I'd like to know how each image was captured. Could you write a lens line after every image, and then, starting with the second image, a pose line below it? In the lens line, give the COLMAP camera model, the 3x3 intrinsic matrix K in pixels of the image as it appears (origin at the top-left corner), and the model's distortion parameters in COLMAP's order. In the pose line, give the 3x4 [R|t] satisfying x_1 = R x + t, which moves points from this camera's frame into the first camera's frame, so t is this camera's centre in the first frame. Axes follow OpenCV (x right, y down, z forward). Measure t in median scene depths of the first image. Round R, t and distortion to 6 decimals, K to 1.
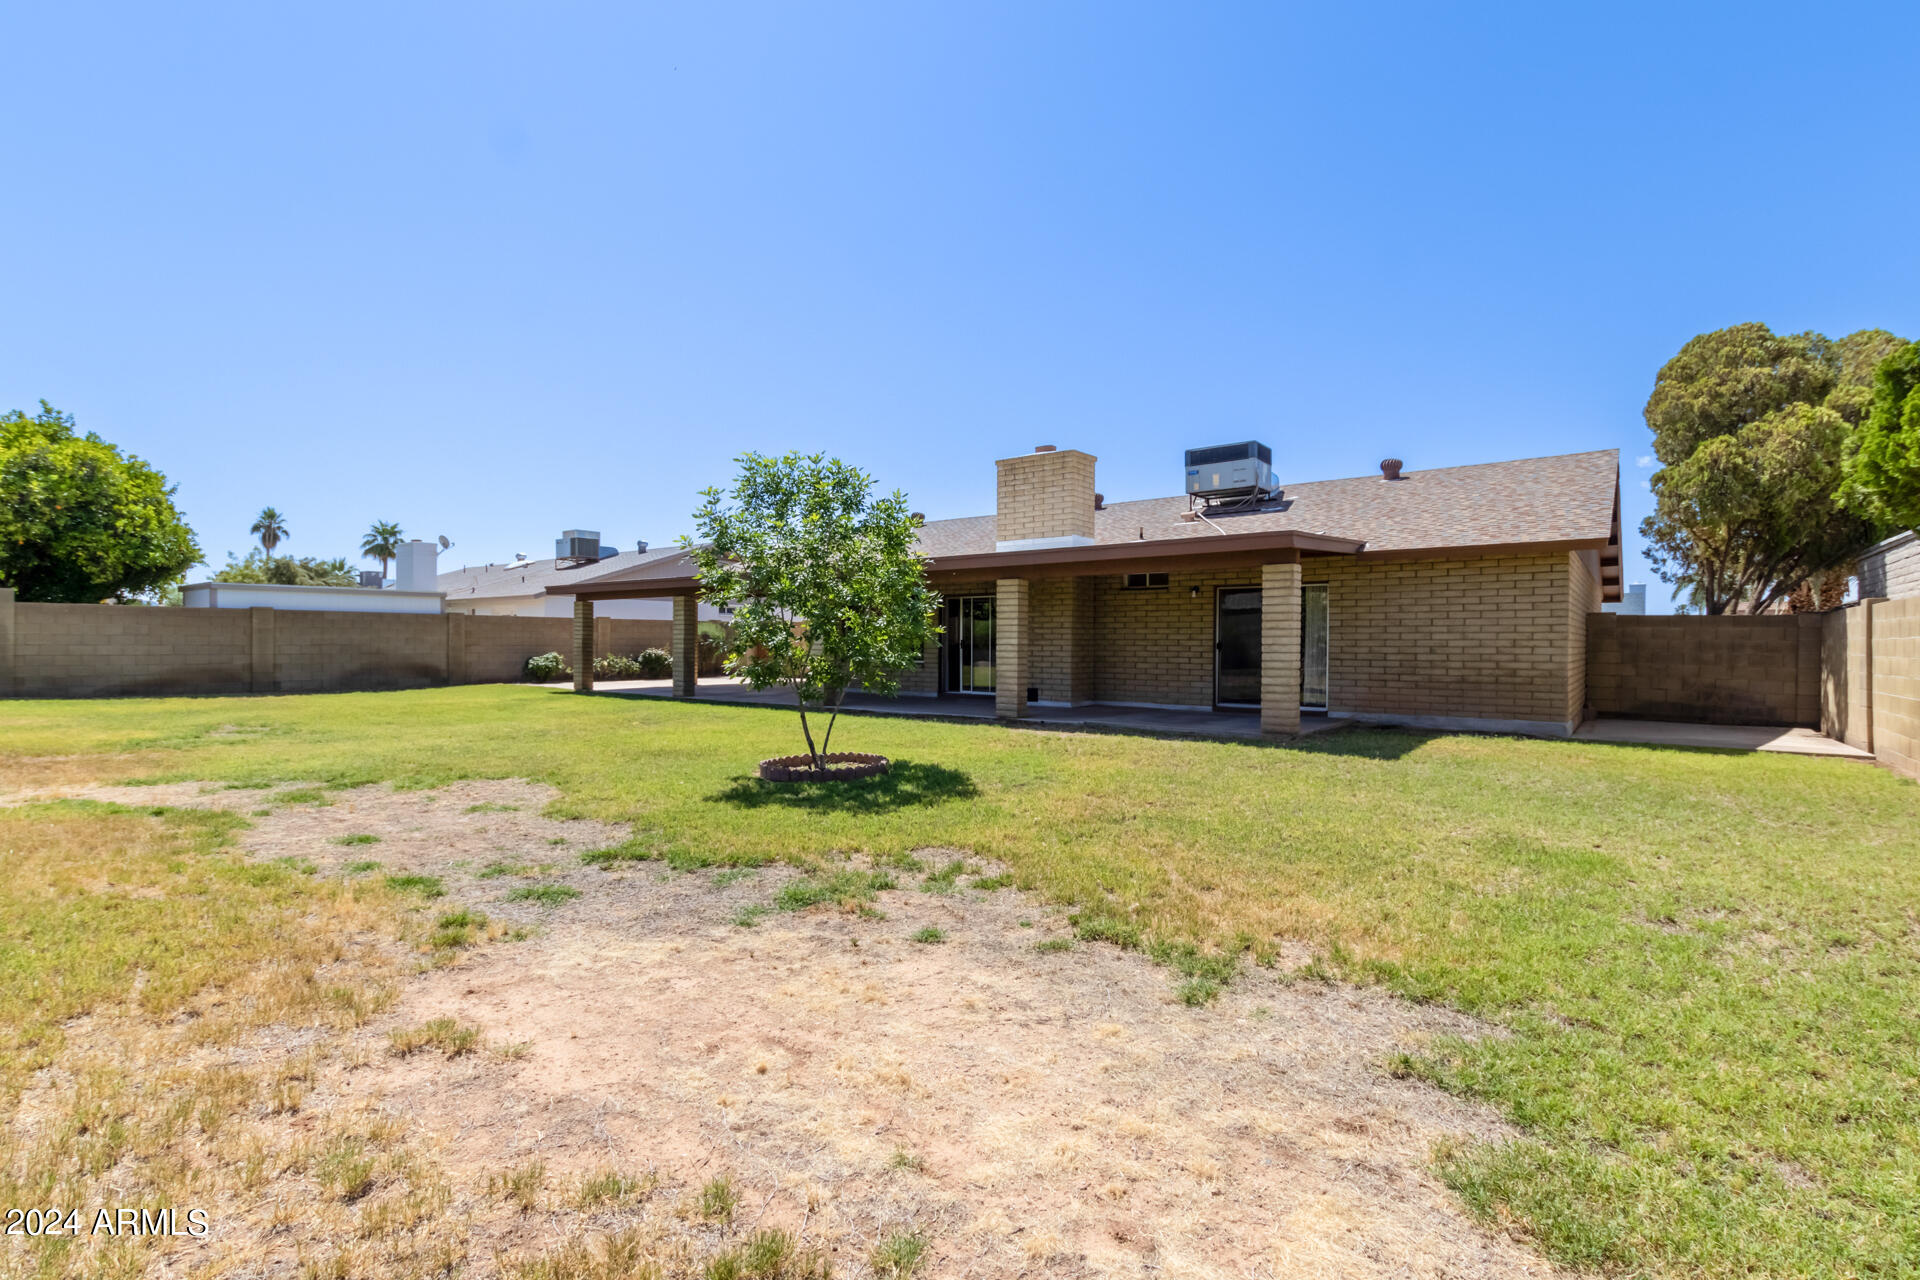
lens RADIAL K [[877.6, 0, 949.8], [0, 877.6, 646.0], [0, 0, 1]] dist [-0.000083, -0.000164]
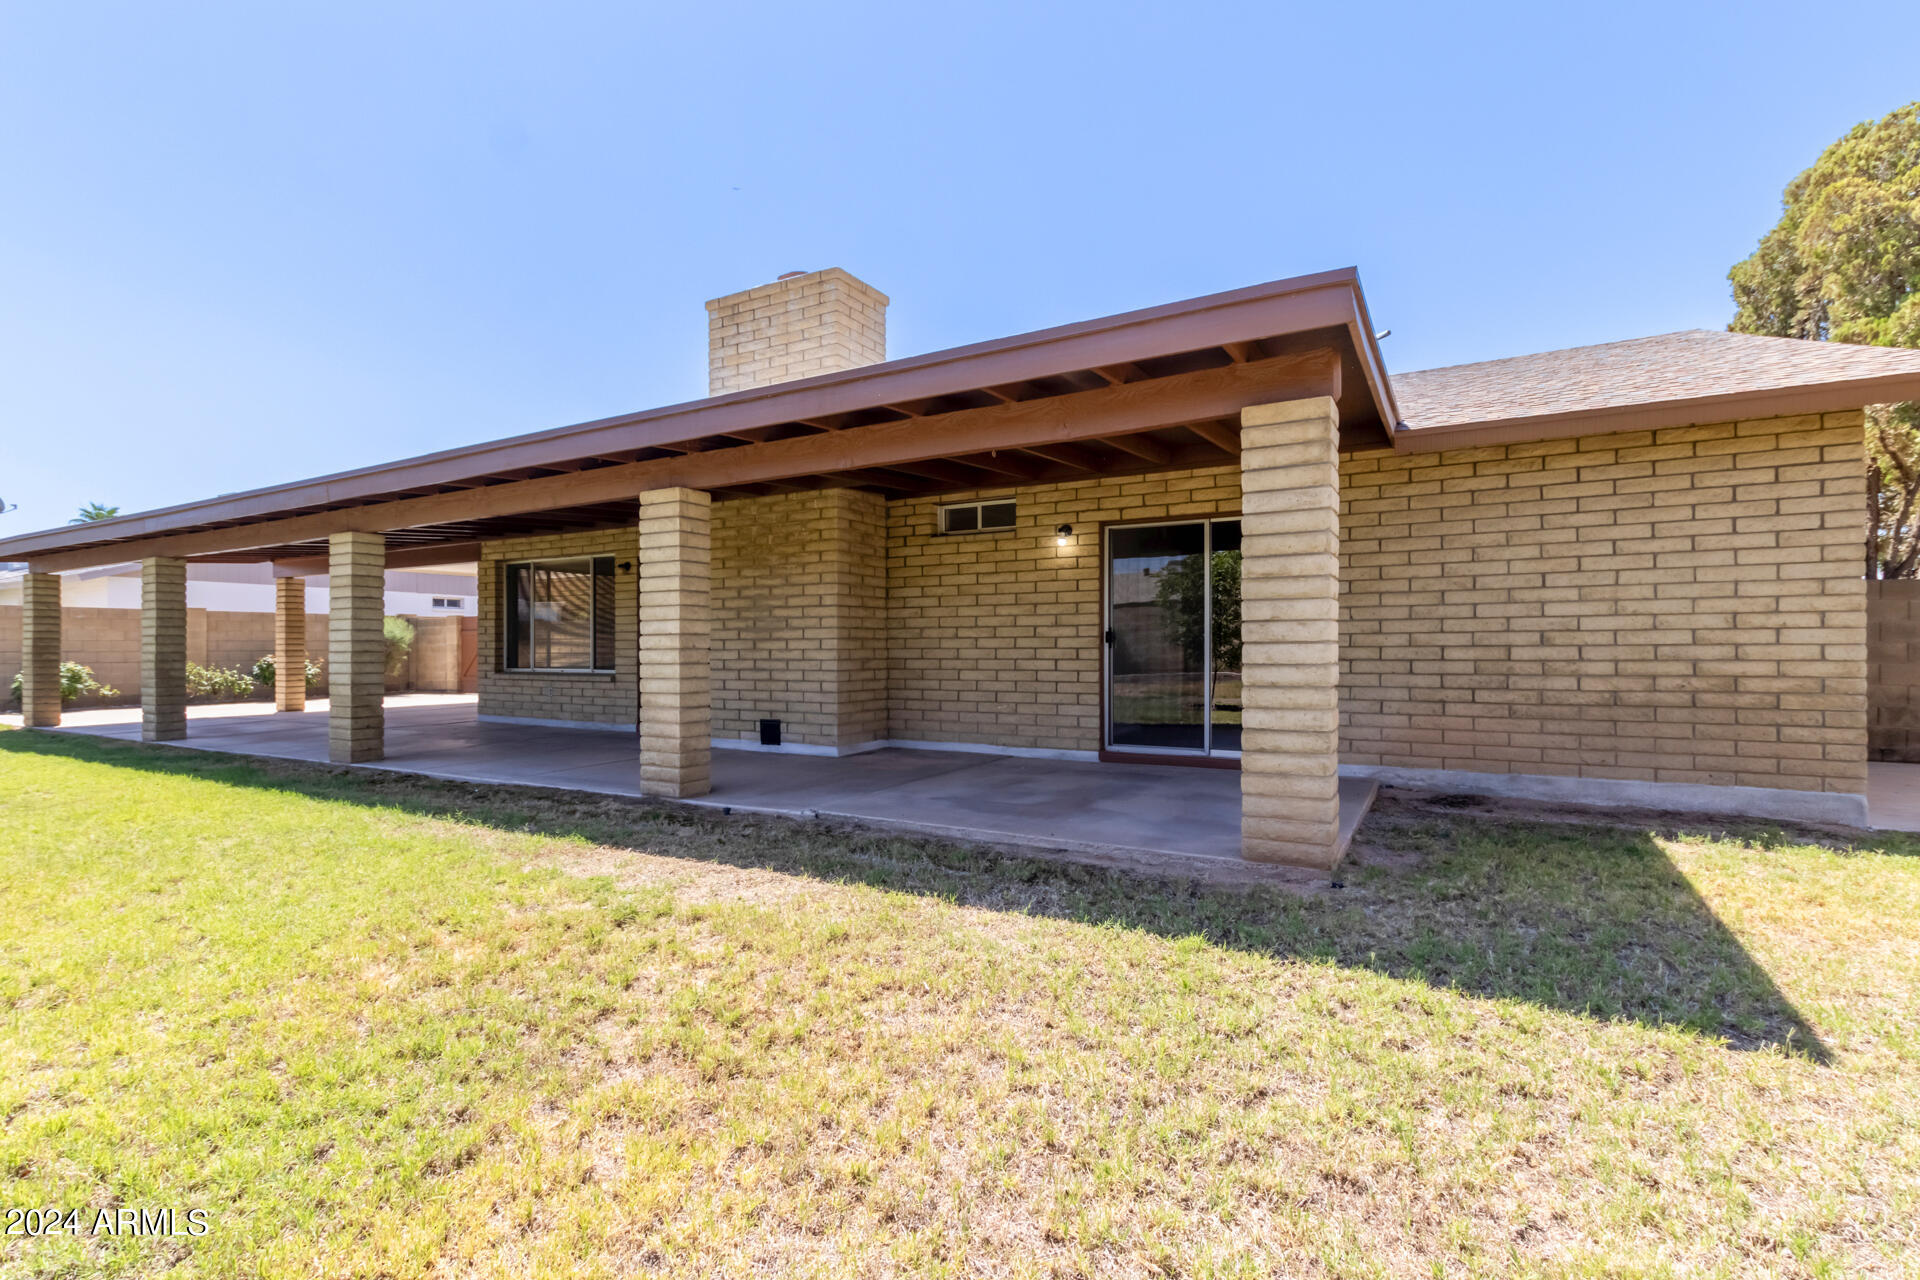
lens RADIAL K [[877.6, 0, 949.8], [0, 877.6, 646.0], [0, 0, 1]] dist [-0.000083, -0.000164]
pose [[0.989727, -0.008184, 0.142738, 0.158369], [0.008936, 0.999949, -0.004628, 0.008262], [-0.142693, 0.005856, 0.989750, 0.570788]]
